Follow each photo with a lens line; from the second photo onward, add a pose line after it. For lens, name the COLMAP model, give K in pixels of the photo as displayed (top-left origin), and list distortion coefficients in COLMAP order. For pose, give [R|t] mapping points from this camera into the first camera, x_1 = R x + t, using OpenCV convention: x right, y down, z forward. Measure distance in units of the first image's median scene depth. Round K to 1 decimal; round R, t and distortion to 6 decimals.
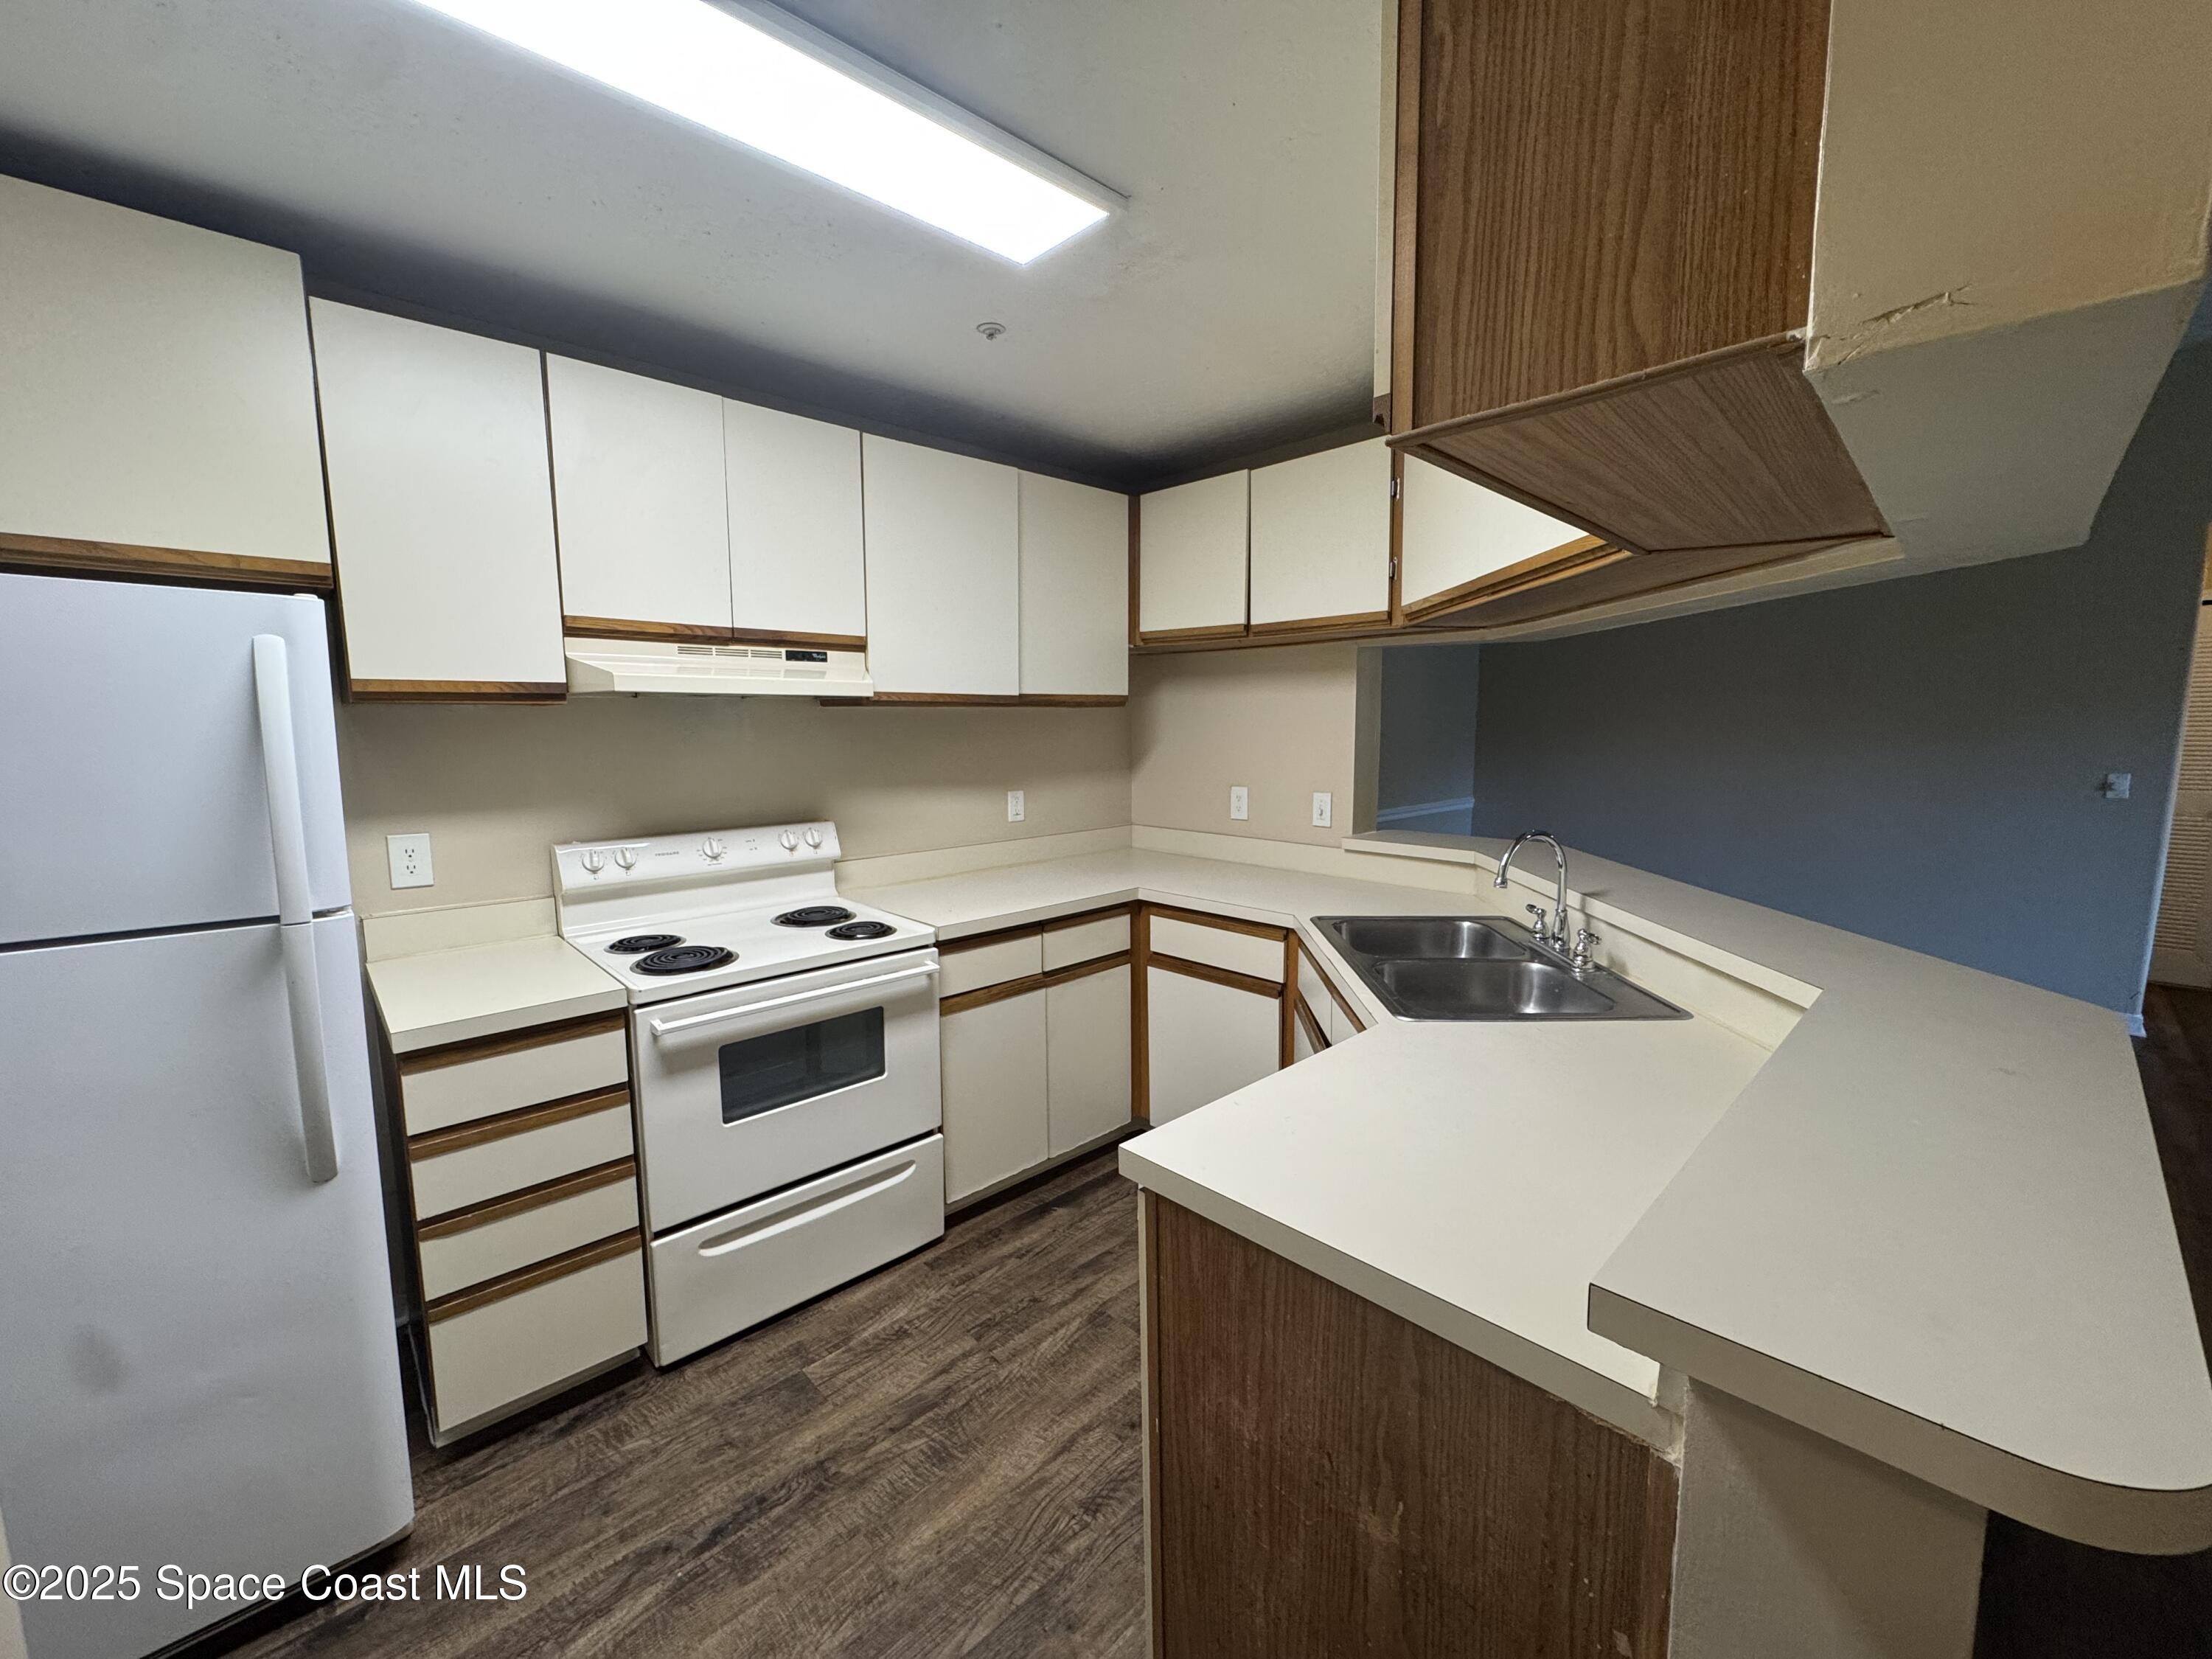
lens RADIAL K [[883.3, 0, 1099.4], [0, 883.3, 829.5], [0, 0, 1]] dist [-0.003329, 0.000394]
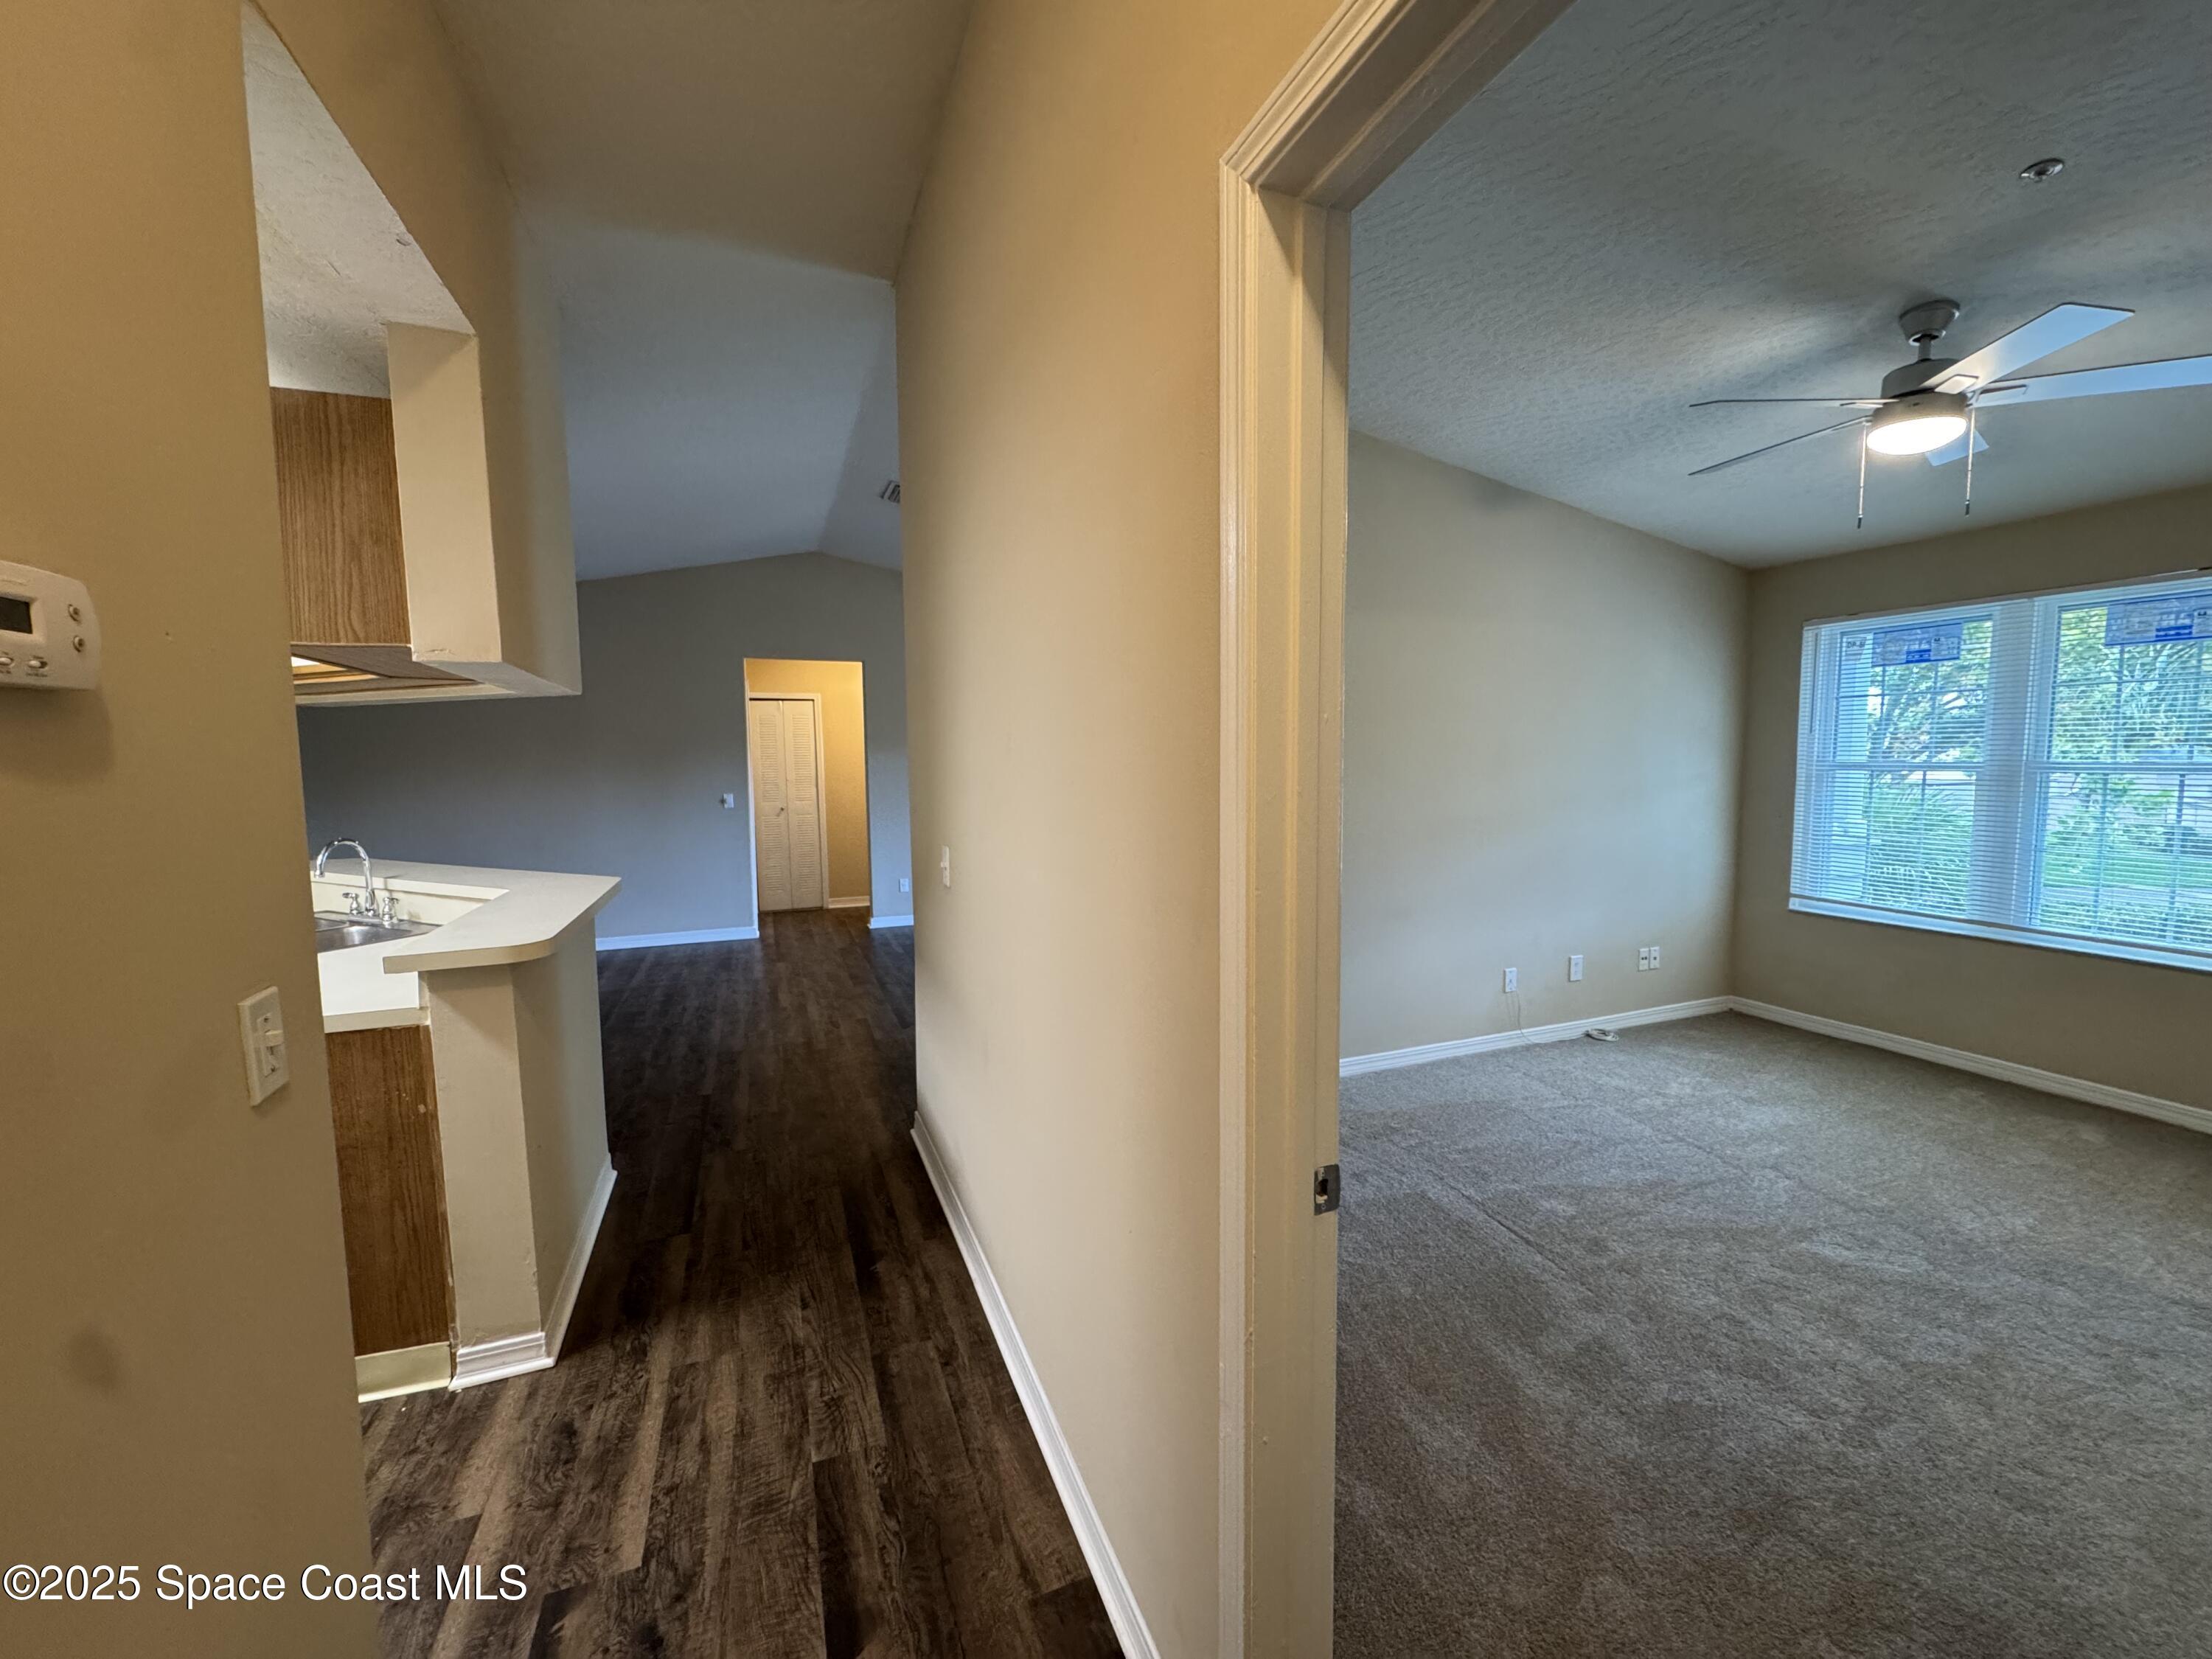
lens RADIAL K [[883.3, 0, 1106.9], [0, 883.3, 828.9], [0, 0, 1]] dist [-0.003329, 0.000394]
pose [[0.383333, -0.073465, 0.920684, -0.382149], [0.121178, 0.992215, 0.028719, 0.098132], [-0.915627, 0.100557, 0.389251, -0.768963]]
